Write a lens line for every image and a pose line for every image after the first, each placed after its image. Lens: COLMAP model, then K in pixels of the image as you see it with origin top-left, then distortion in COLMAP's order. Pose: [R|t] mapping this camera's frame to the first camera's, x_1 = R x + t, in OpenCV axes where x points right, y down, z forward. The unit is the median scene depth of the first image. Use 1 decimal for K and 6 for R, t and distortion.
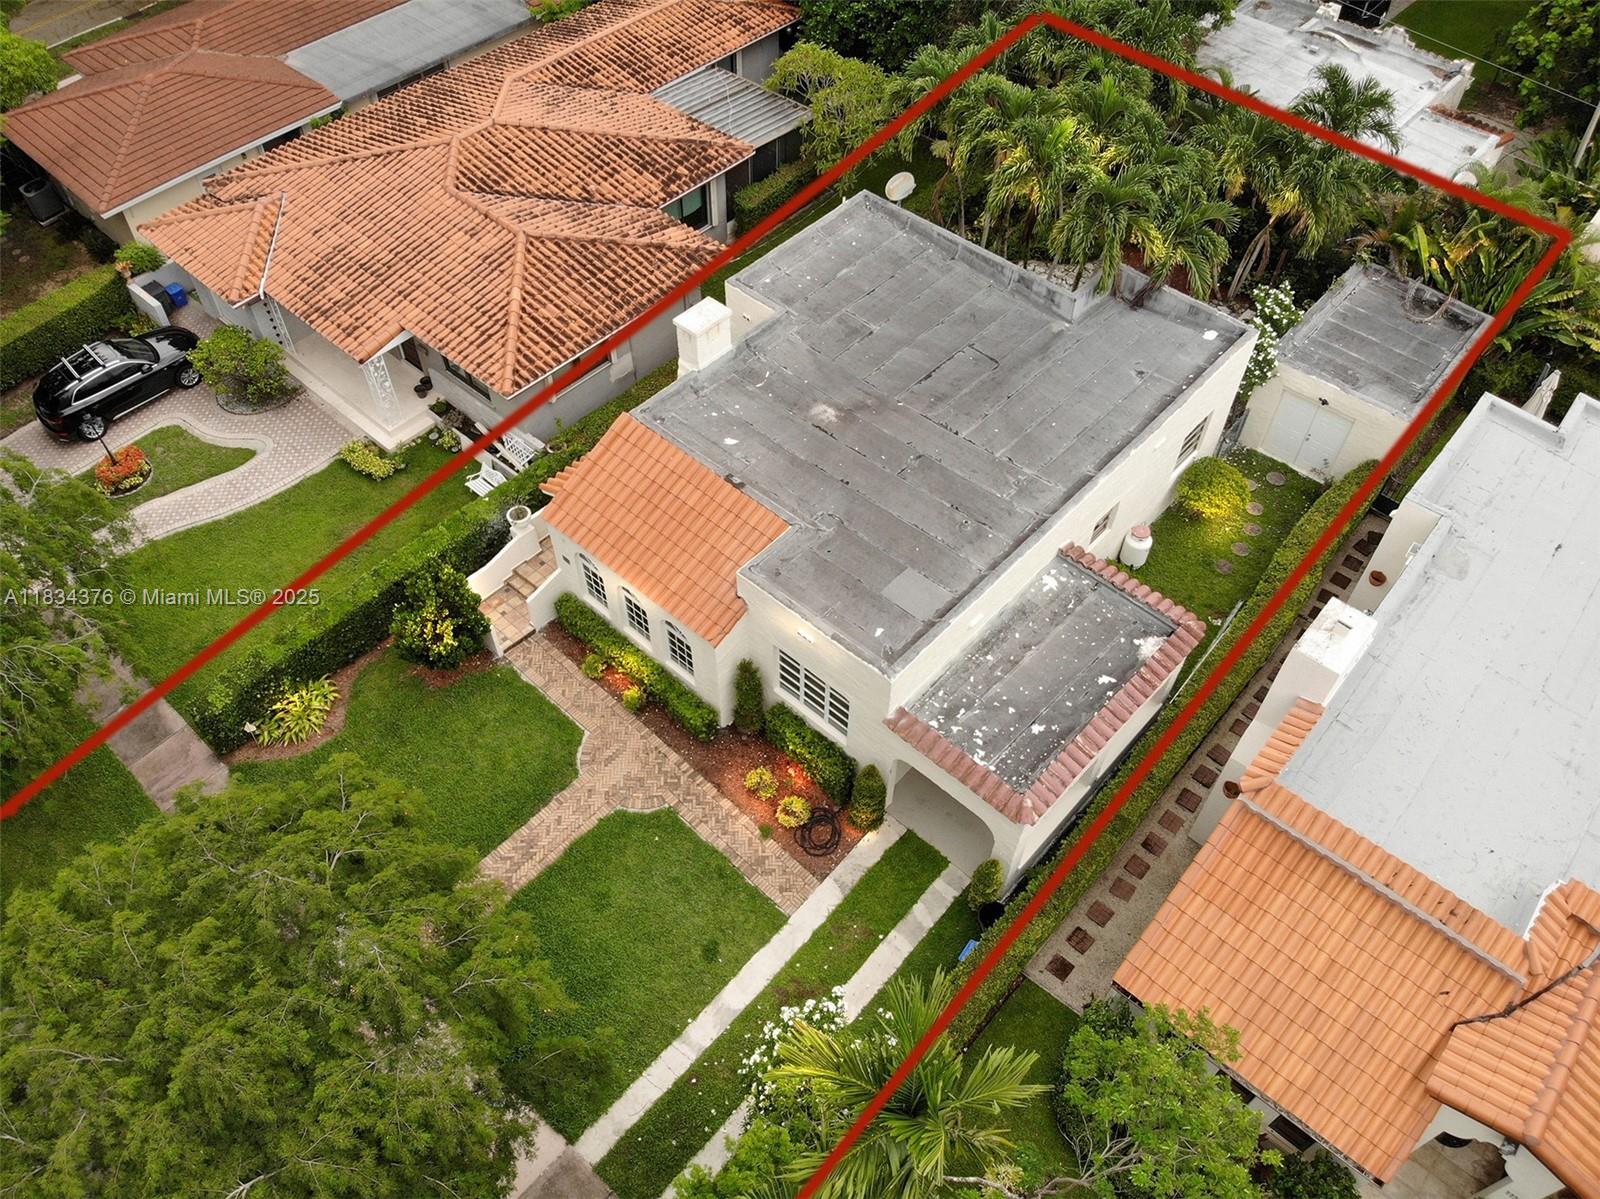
lens RADIAL K [[1167.4, 0, 800.0], [0, 1167.4, 599.5], [0, 0, 1]] dist [0.052057, -0.159057]
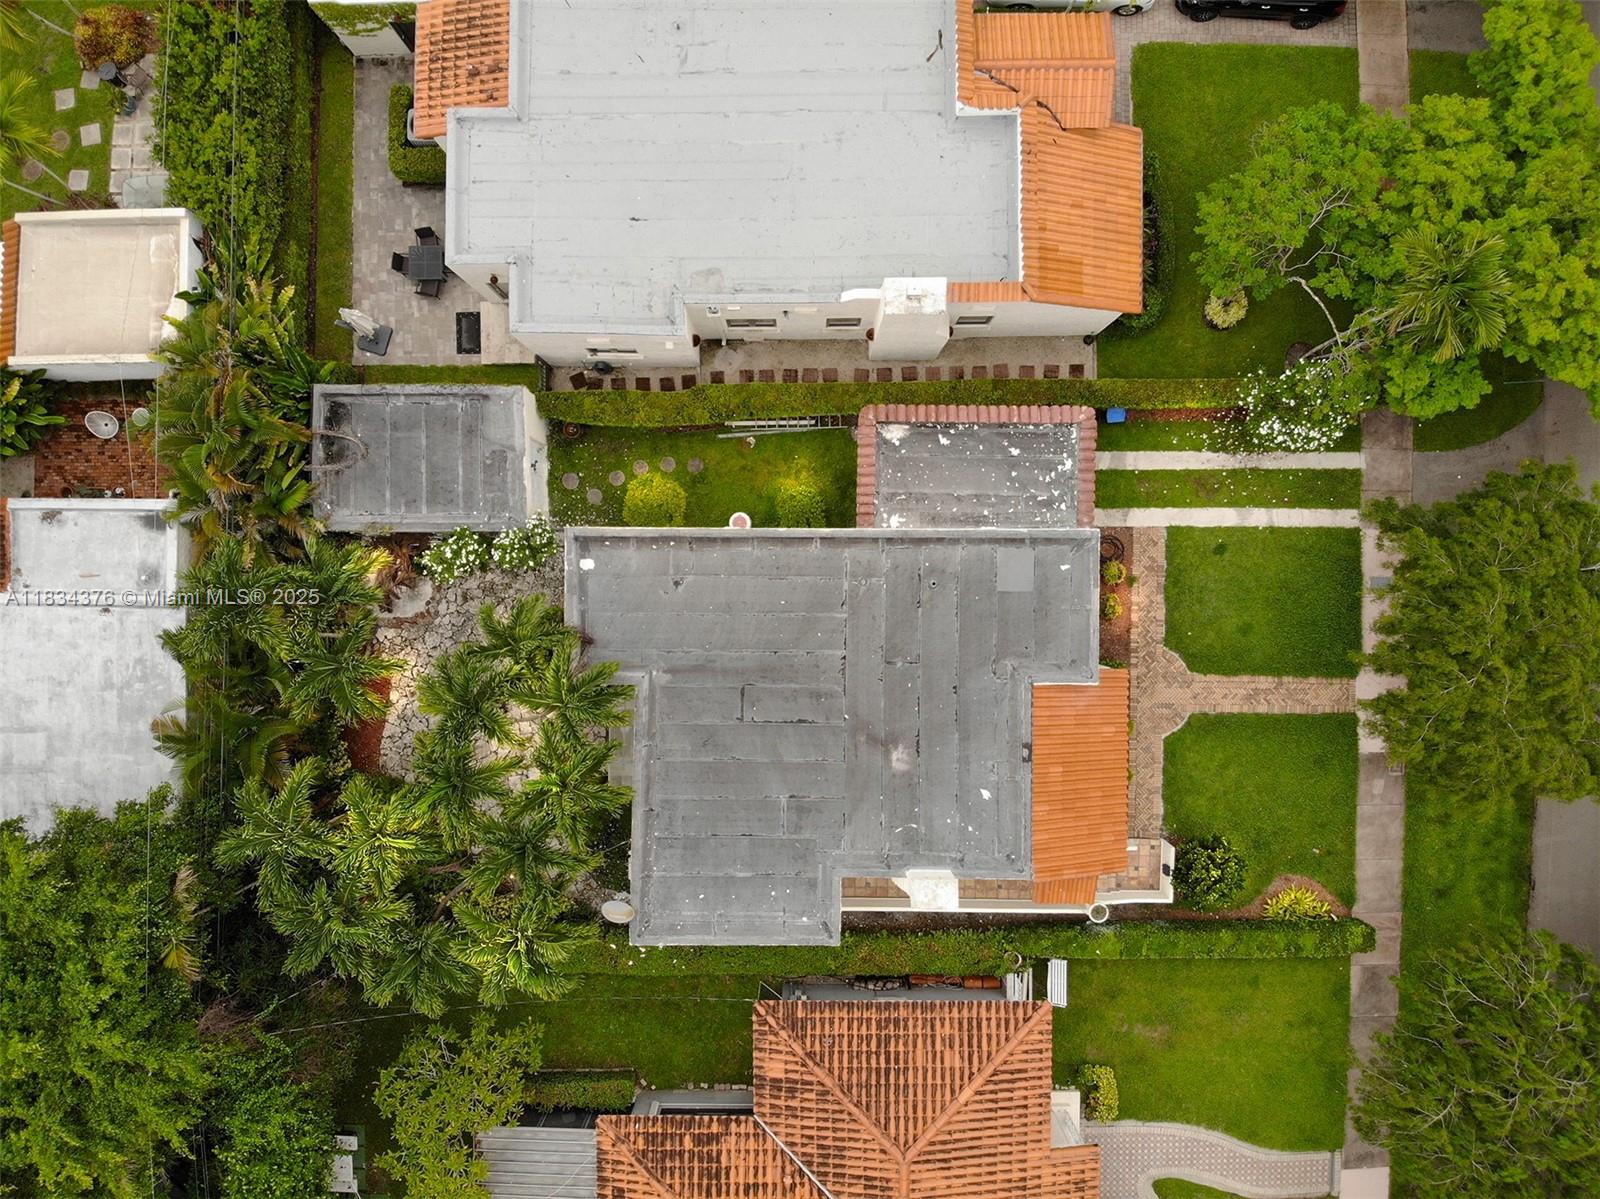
lens RADIAL K [[1138.0, 0, 793.0], [0, 1138.0, 579.5], [0, 0, 1]] dist [0.095538, -0.273570]
pose [[-0.665494, -0.746403, 0.000149, 0.199074], [0.585623, -0.522019, 0.620114, -0.732238], [-0.462778, 0.412769, 0.784512, 0.083684]]
